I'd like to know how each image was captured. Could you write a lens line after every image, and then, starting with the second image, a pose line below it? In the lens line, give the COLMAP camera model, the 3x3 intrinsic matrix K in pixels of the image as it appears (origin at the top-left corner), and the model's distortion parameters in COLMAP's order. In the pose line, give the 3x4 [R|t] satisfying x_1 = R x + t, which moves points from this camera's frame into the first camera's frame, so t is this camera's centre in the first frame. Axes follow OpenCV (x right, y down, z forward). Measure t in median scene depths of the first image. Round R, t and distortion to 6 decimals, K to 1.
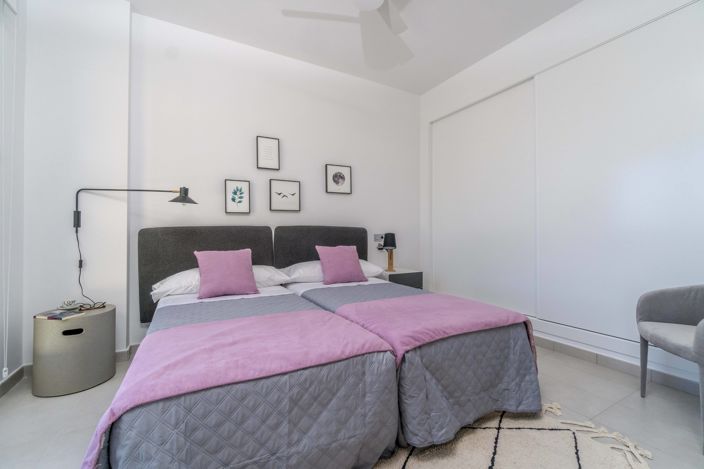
lens RADIAL K [[303.1, 0, 352.0], [0, 303.1, 234.5], [0, 0, 1]] dist [-0.000507, -0.000097]
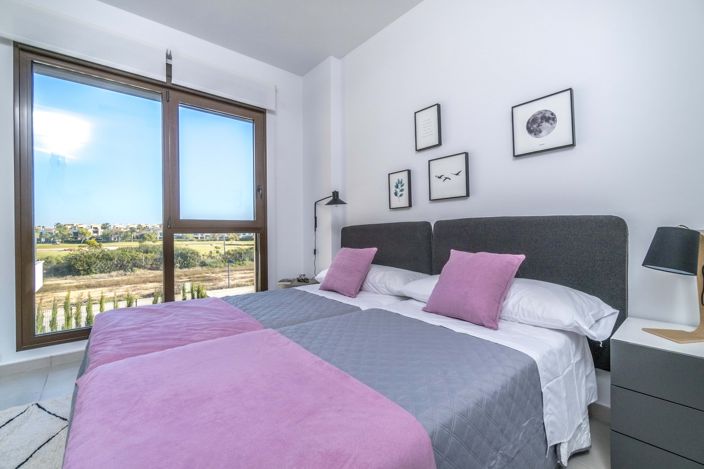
lens RADIAL K [[303.1, 0, 352.0], [0, 303.1, 234.5], [0, 0, 1]] dist [-0.000507, -0.000097]
pose [[0.195920, 0.008644, -0.980582, 0.457608], [0.006908, 0.999924, 0.010195, -0.002099], [0.980596, -0.008772, 0.195845, 0.655054]]
